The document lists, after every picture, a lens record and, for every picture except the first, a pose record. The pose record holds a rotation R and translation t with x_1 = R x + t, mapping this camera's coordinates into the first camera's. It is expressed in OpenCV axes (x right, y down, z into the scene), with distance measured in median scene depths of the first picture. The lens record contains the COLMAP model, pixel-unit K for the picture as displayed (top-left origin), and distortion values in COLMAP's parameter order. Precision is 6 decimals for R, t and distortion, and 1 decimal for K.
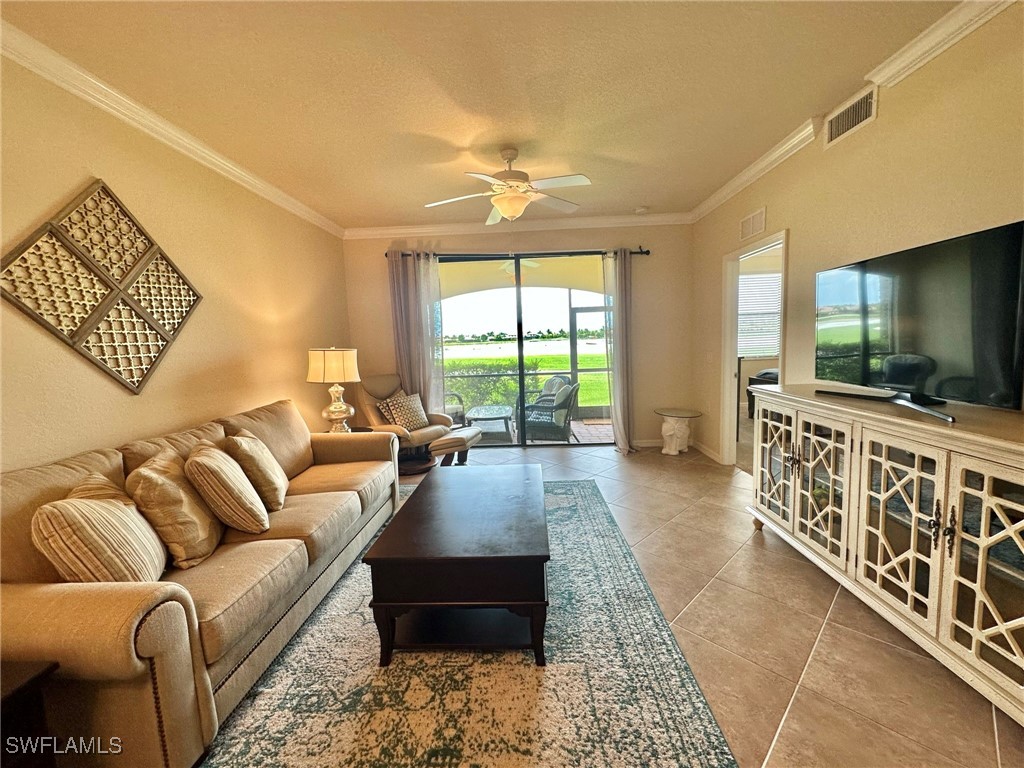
lens RADIAL K [[407.5, 0, 515.8], [0, 407.5, 385.9], [0, 0, 1]] dist [0.001187, -0.000259]
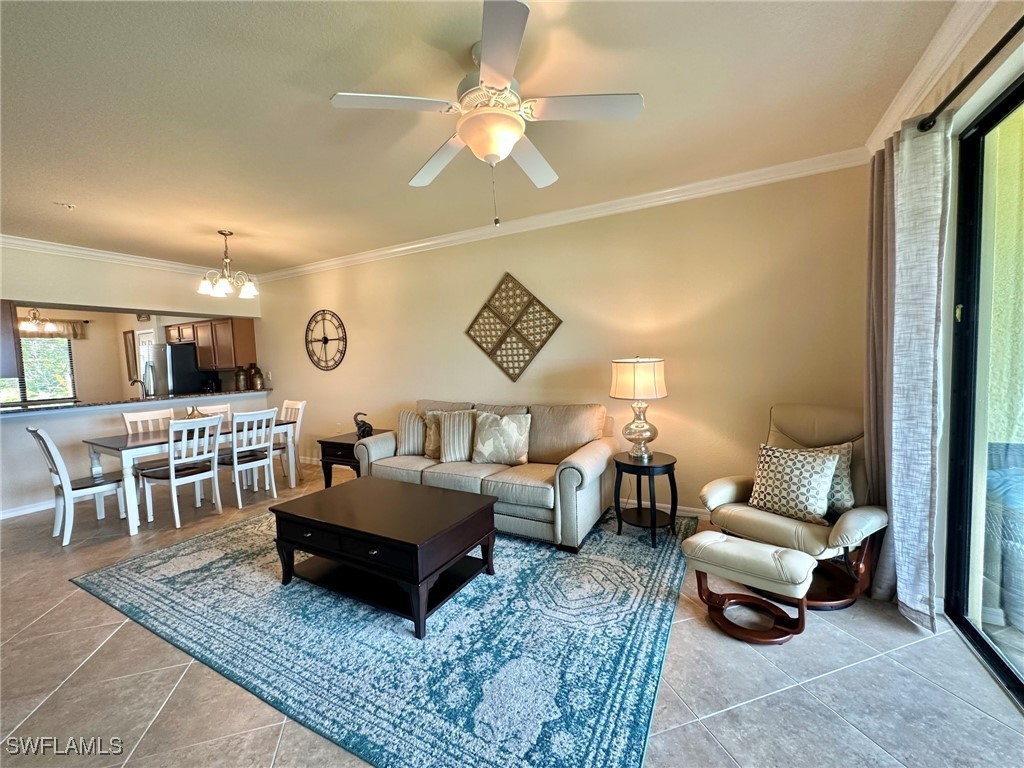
lens RADIAL K [[407.5, 0, 519.0], [0, 407.5, 375.0], [0, 0, 1]] dist [0.001187, -0.000259]
pose [[-0.434526, 0.102628, -0.894793, 0.787490], [-0.046669, 0.989587, 0.136163, -0.277780], [0.899449, 0.100926, -0.425212, 1.910073]]
